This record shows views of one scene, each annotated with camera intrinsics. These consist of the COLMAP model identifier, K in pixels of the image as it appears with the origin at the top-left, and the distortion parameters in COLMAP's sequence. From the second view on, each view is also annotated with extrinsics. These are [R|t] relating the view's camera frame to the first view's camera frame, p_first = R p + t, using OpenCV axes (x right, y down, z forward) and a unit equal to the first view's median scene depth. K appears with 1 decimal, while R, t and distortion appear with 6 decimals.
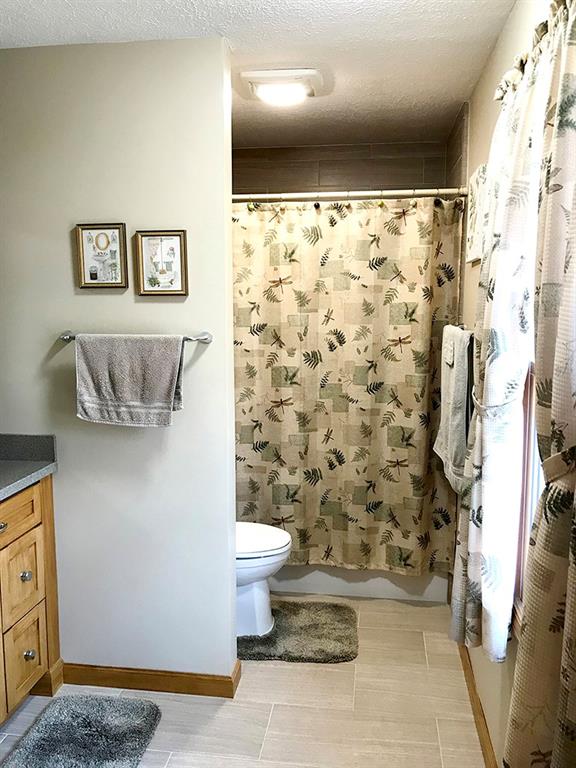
lens RADIAL K [[633.5, 0, 288.3], [0, 633.5, 385.1], [0, 0, 1]] dist [-0.004632, -0.000855]
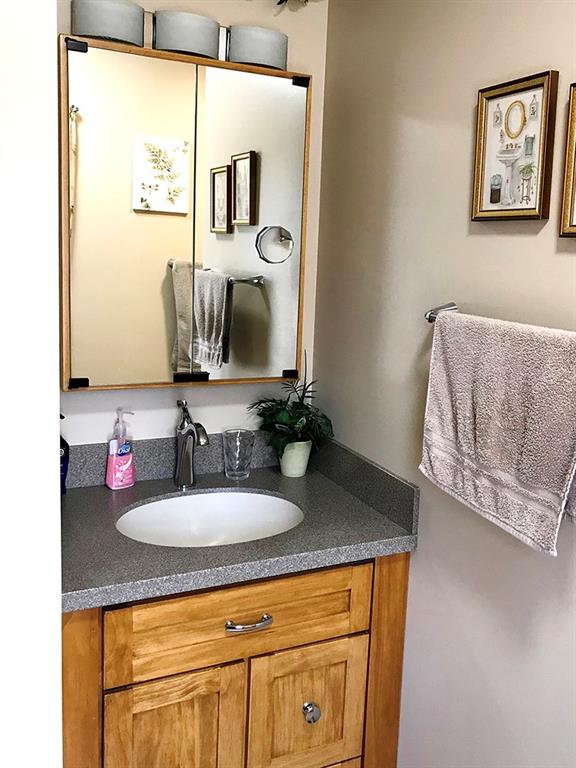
lens RADIAL K [[742.5, 0, 292.9], [0, 742.5, 349.7], [0, 0, 1]] dist [0.018351, 0.000000]
pose [[0.562619, 0.142442, -0.814353, 0.086509], [-0.151694, 0.986107, 0.067682, -0.071495], [0.812680, 0.085453, 0.576410, 0.562019]]
